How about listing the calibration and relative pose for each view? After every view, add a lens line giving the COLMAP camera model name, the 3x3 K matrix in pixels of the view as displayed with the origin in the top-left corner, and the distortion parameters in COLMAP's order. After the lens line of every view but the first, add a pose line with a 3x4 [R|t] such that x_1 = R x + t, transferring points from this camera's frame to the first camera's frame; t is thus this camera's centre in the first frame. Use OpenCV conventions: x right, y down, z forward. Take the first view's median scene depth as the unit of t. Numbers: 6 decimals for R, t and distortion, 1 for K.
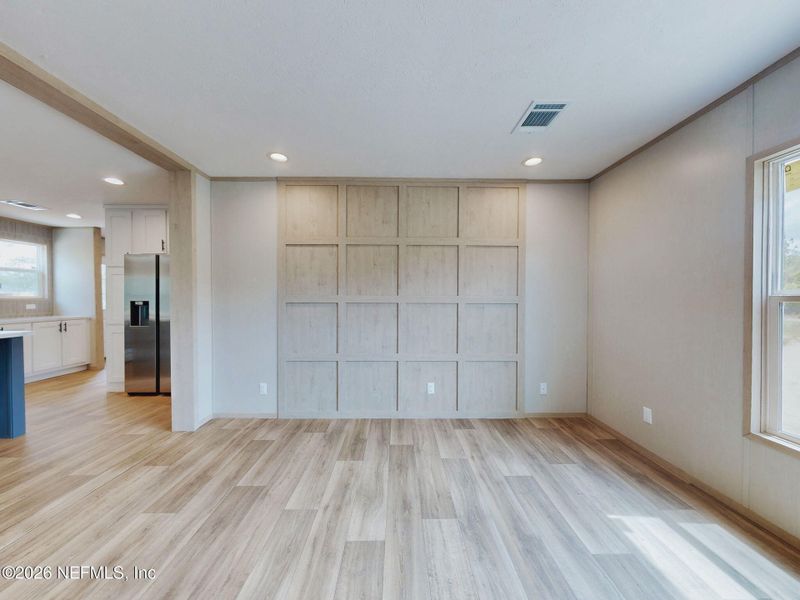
lens RADIAL K [[281.7, 0, 399.5], [0, 281.7, 301.1], [0, 0, 1]] dist [-0.000832, -0.000025]
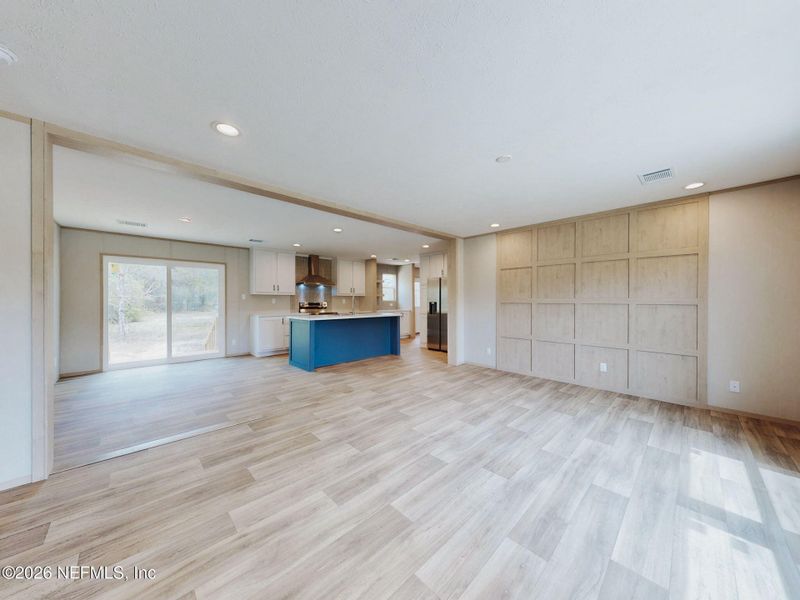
lens RADIAL K [[281.7, 0, 399.5], [0, 281.7, 301.1], [0, 0, 1]] dist [-0.000832, -0.000025]
pose [[0.684267, -0.000565, -0.729231, 0.427481], [-0.005121, 0.999971, -0.005581, 0.006774], [0.729214, 0.007553, 0.684244, -0.630871]]
